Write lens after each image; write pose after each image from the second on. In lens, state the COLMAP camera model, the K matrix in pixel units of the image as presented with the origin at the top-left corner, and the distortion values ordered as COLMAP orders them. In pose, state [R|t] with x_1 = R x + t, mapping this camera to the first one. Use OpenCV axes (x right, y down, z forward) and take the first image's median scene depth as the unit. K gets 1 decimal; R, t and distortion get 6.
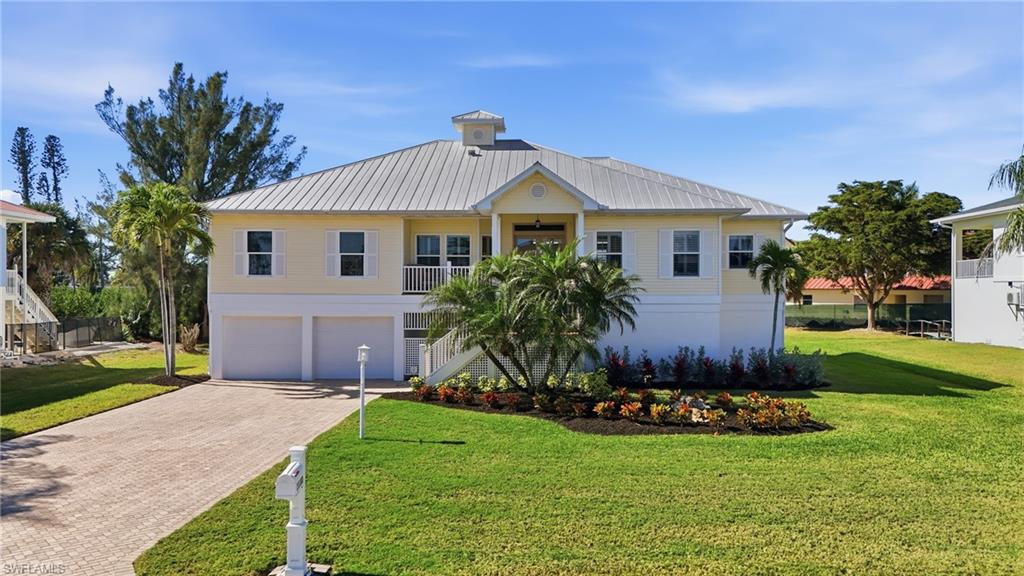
lens RADIAL K [[752.3, 0, 512.0], [0, 752.3, 288.0], [0, 0, 1]] dist [0.109022, -0.158228]
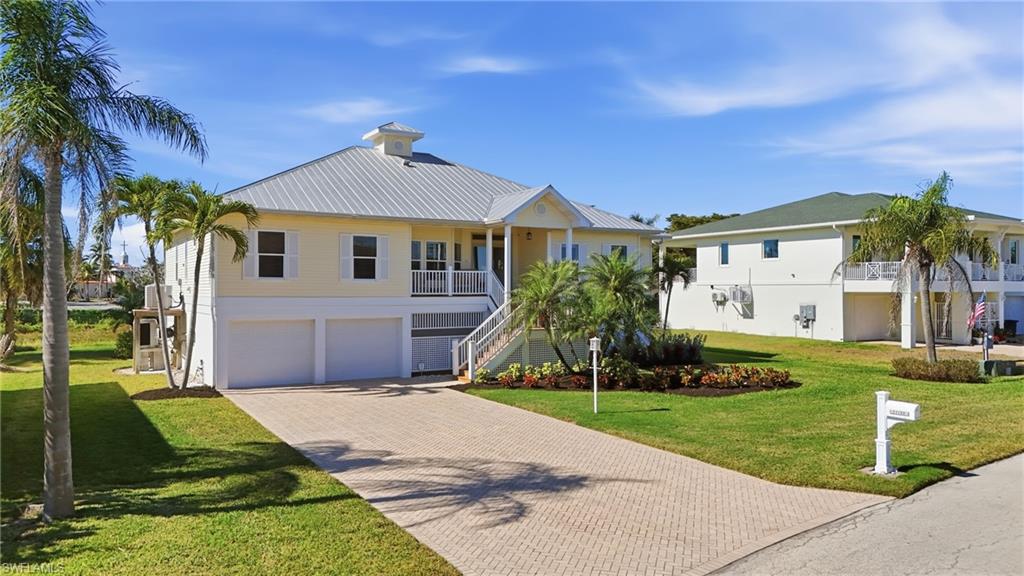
lens RADIAL K [[752.3, 0, 512.0], [0, 752.3, 288.0], [0, 0, 1]] dist [0.109022, -0.158228]
pose [[0.837711, 0.000637, 0.546113, -0.604959], [-0.000343, 1.000000, -0.000640, -0.002814], [-0.546113, 0.000349, 0.837711, 0.028172]]
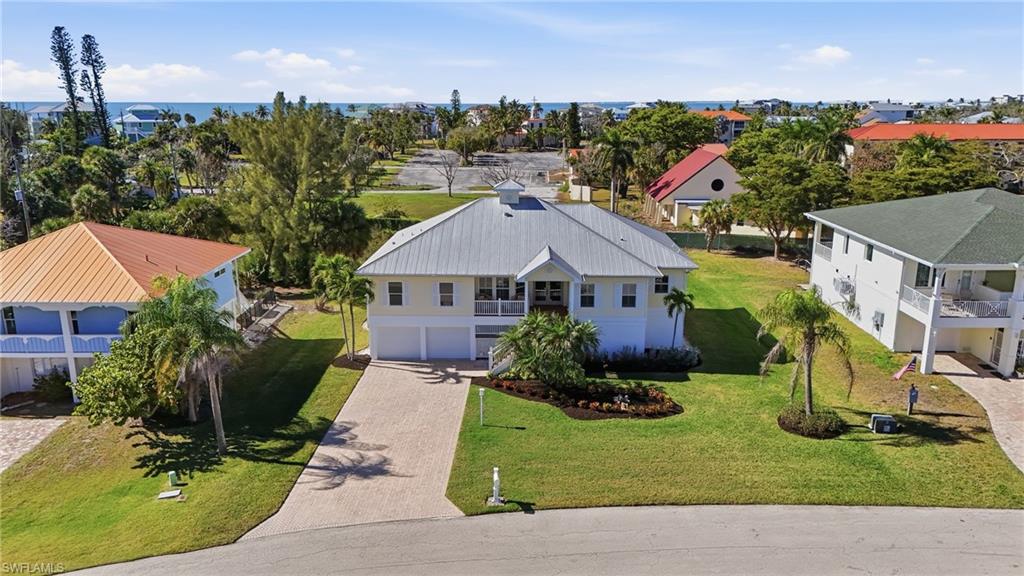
lens RADIAL K [[752.3, 0, 512.0], [0, 752.3, 288.0], [0, 0, 1]] dist [0.109022, -0.158228]
pose [[0.999695, -0.007635, 0.023506, -0.095958], [0.001779, 0.970848, 0.239688, -0.492752], [-0.024651, -0.239573, 0.970565, -0.756381]]
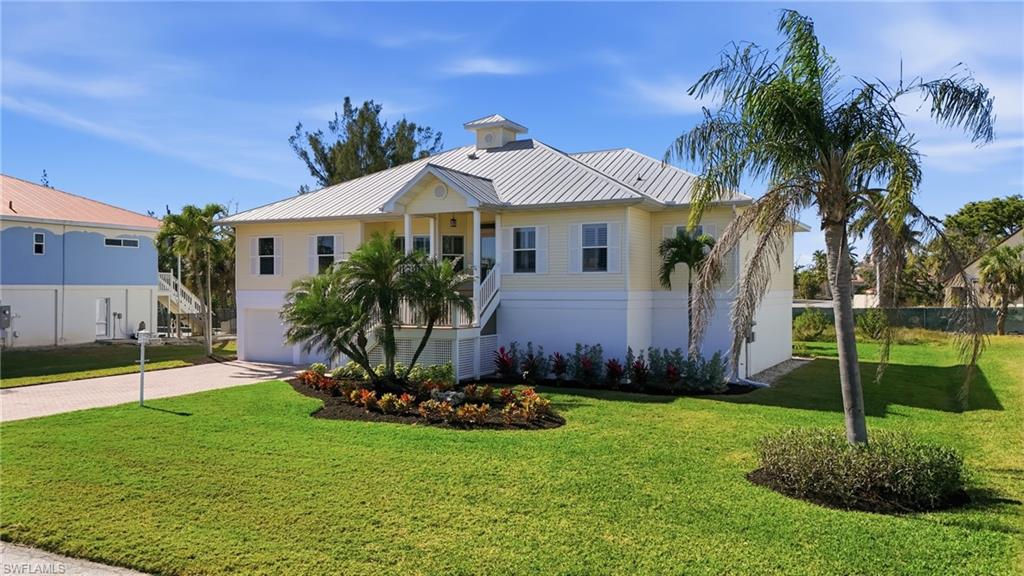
lens RADIAL K [[752.3, 0, 512.0], [0, 752.3, 288.0], [0, 0, 1]] dist [0.109022, -0.158228]
pose [[0.899919, -0.002226, -0.436051, 0.538456], [0.001474, 0.999997, -0.002062, 0.007518], [0.436054, 0.001213, 0.899919, 0.094544]]
